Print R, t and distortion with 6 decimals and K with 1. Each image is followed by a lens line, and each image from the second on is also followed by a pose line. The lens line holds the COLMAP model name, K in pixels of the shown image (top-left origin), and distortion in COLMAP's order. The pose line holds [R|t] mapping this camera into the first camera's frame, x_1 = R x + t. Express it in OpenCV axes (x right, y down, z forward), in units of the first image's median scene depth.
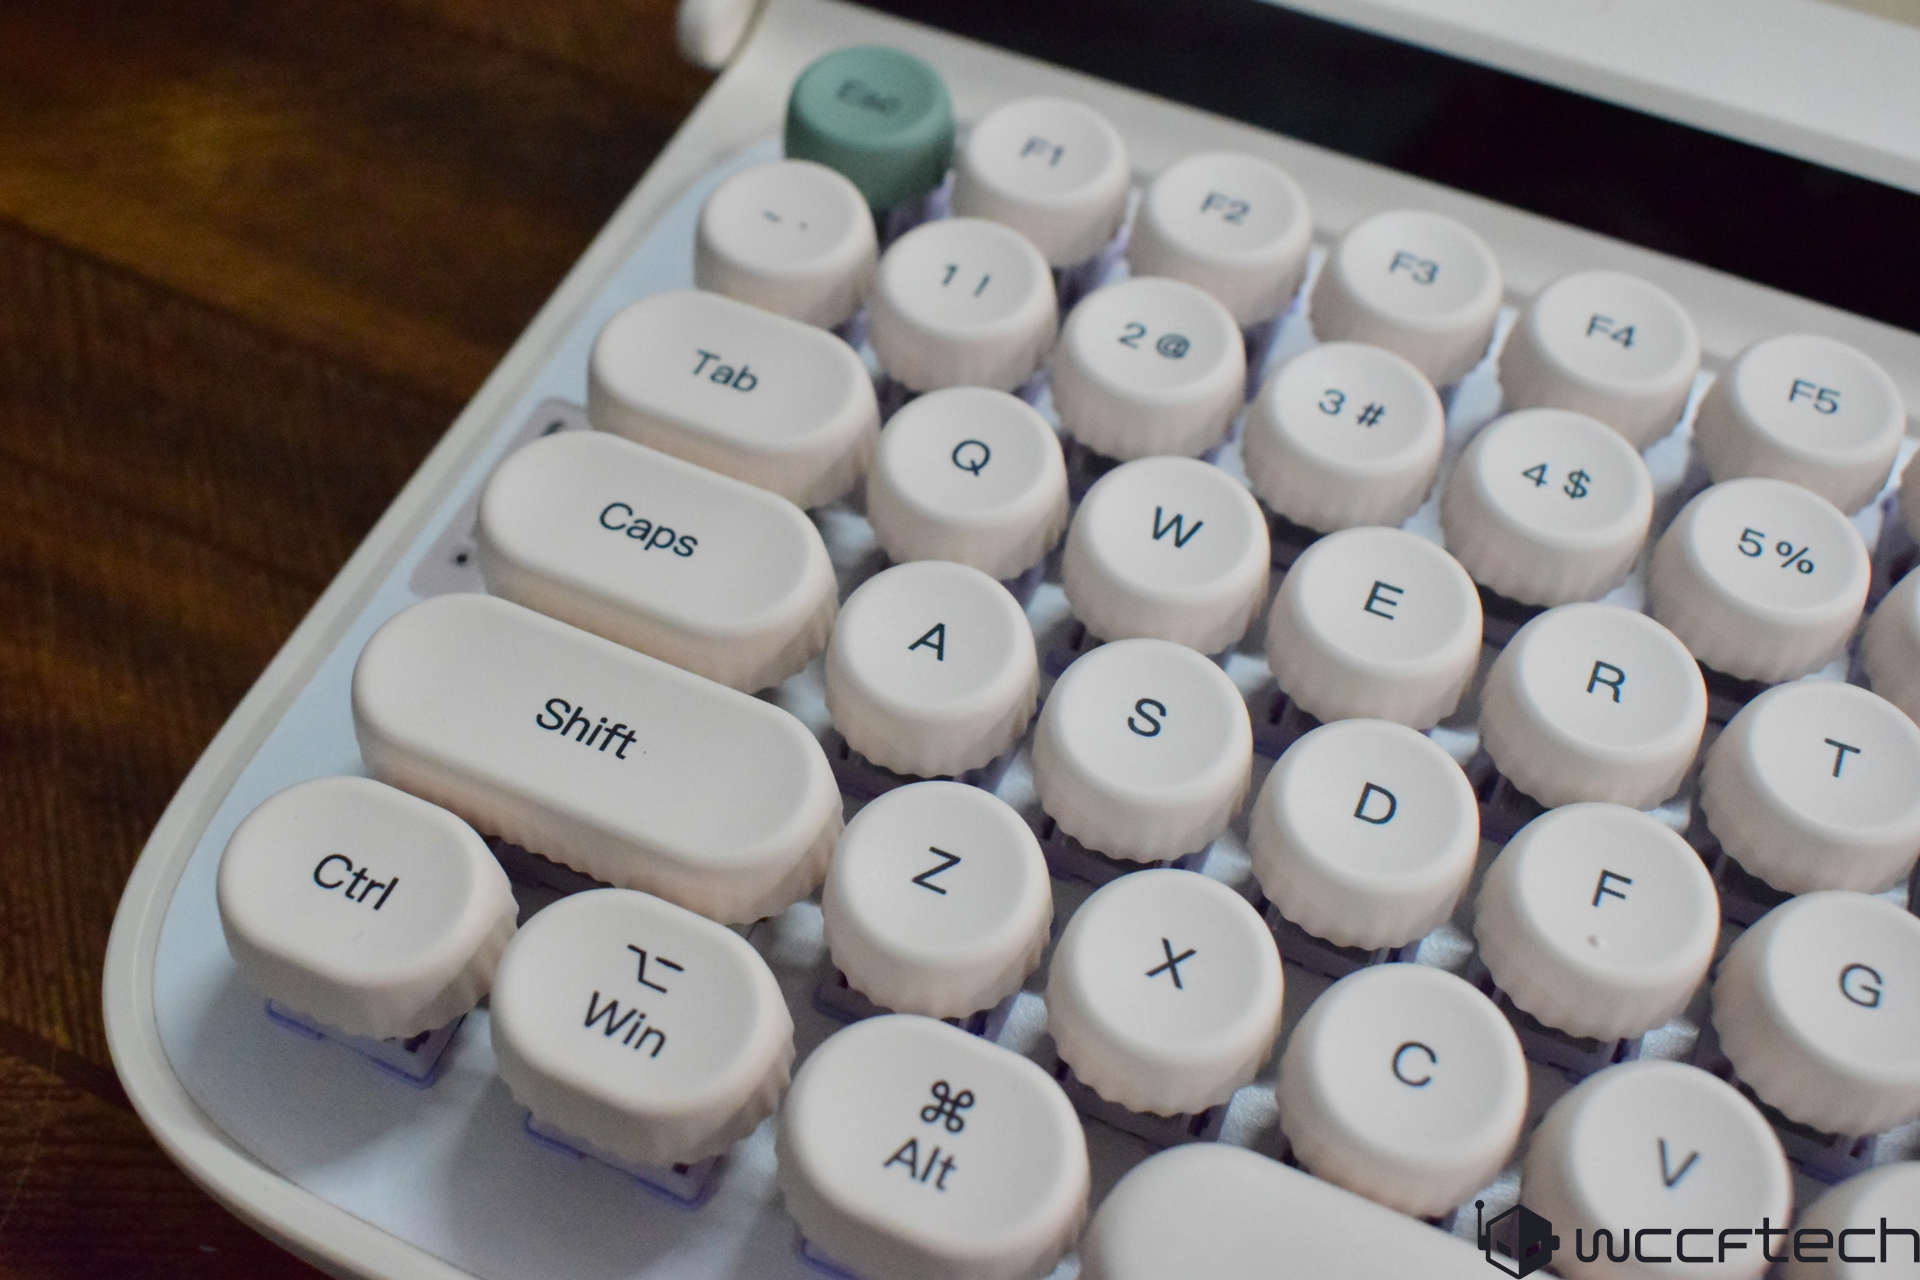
lens RADIAL K [[2090.6, 0, 962.3], [0, 2090.6, 634.7], [0, 0, 1]] dist [-0.025867, 0.000000]
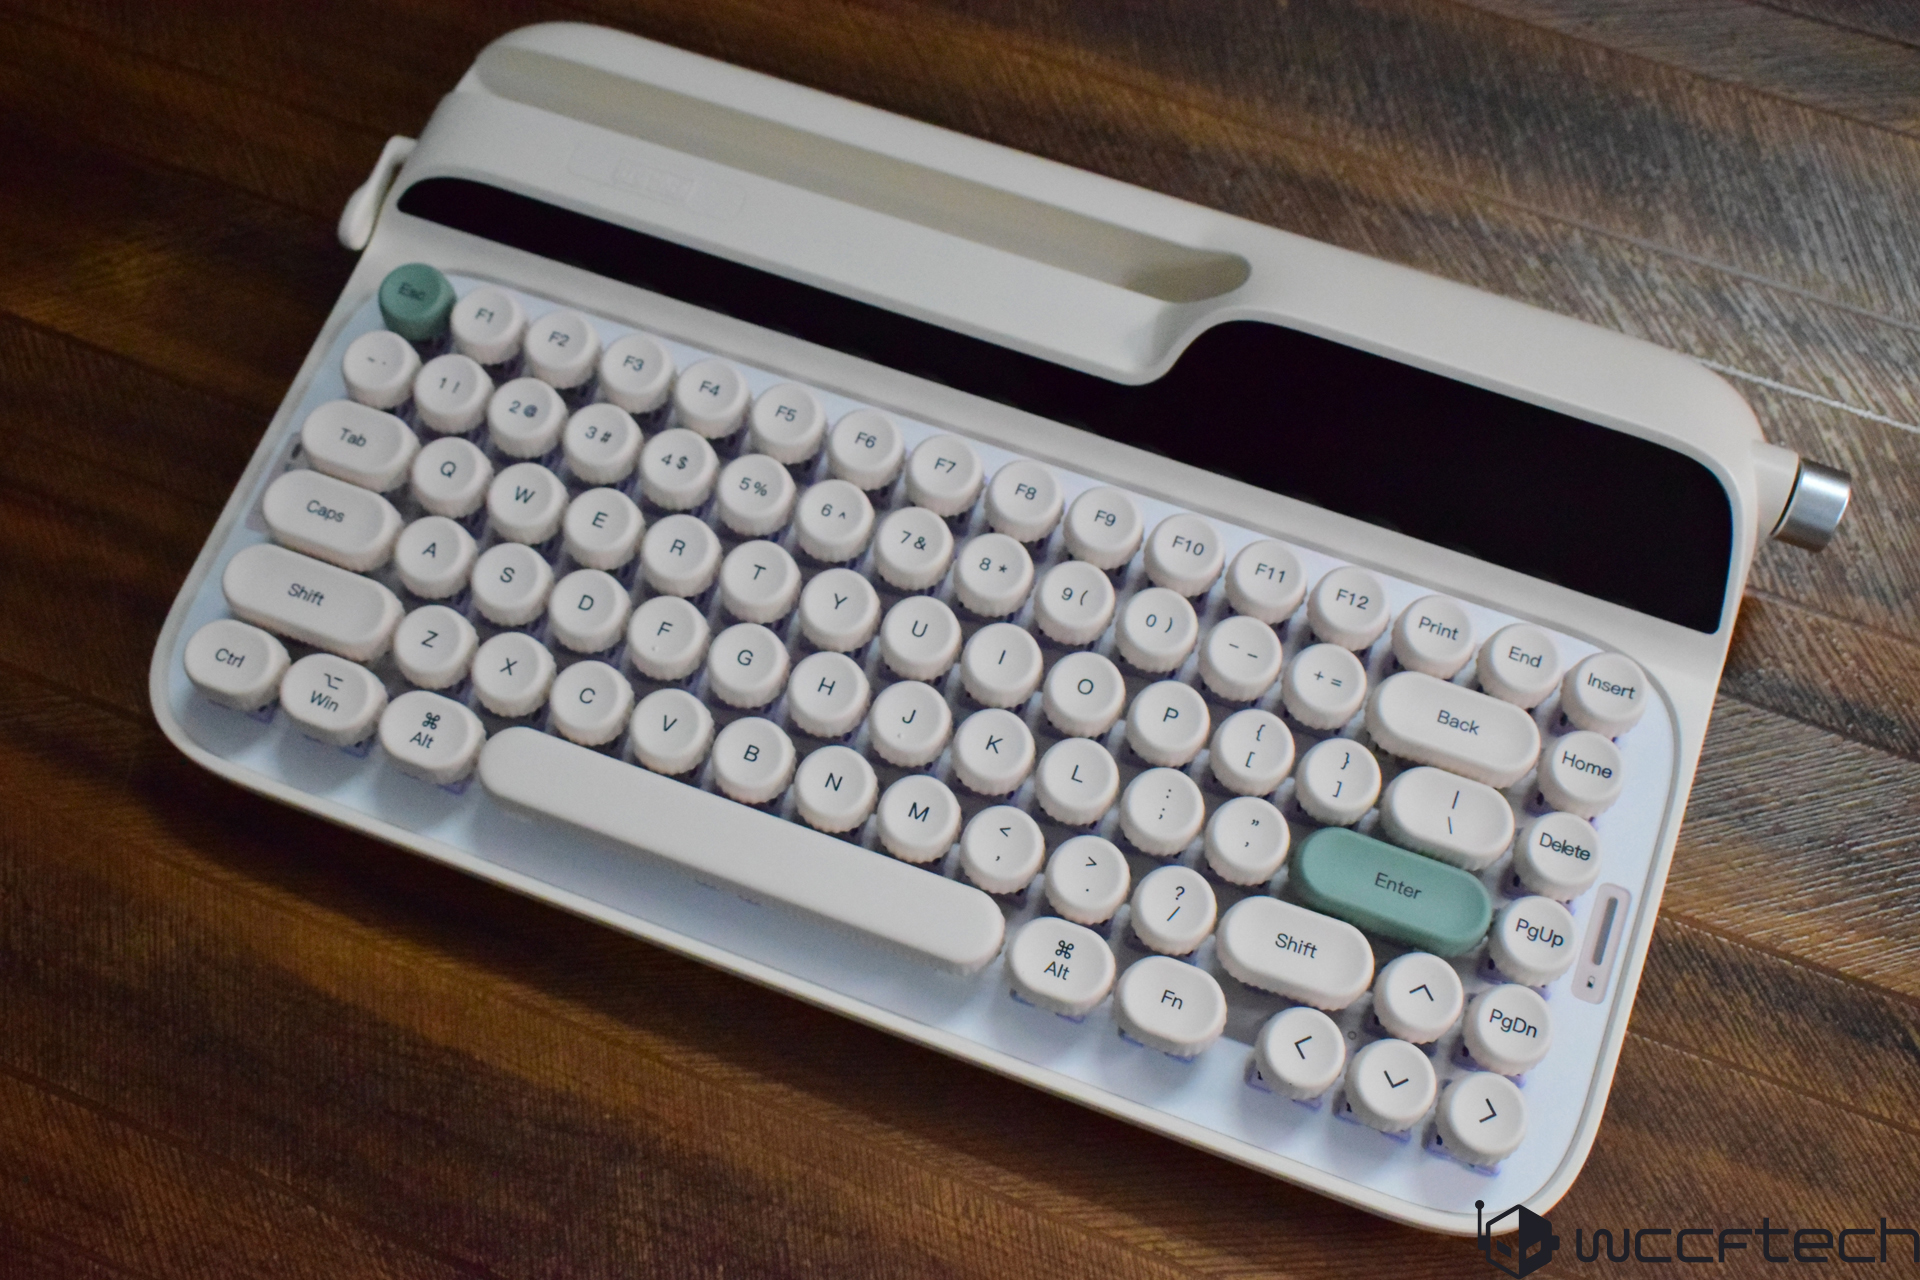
lens RADIAL K [[2109.1, 0, 967.6], [0, 2109.1, 632.3], [0, 0, 1]] dist [-0.040630, 0.000000]
pose [[0.997232, -0.071660, -0.019812, 0.687575], [0.074300, 0.970181, 0.230711, -0.446051], [0.002688, -0.231545, 0.972821, -1.585059]]
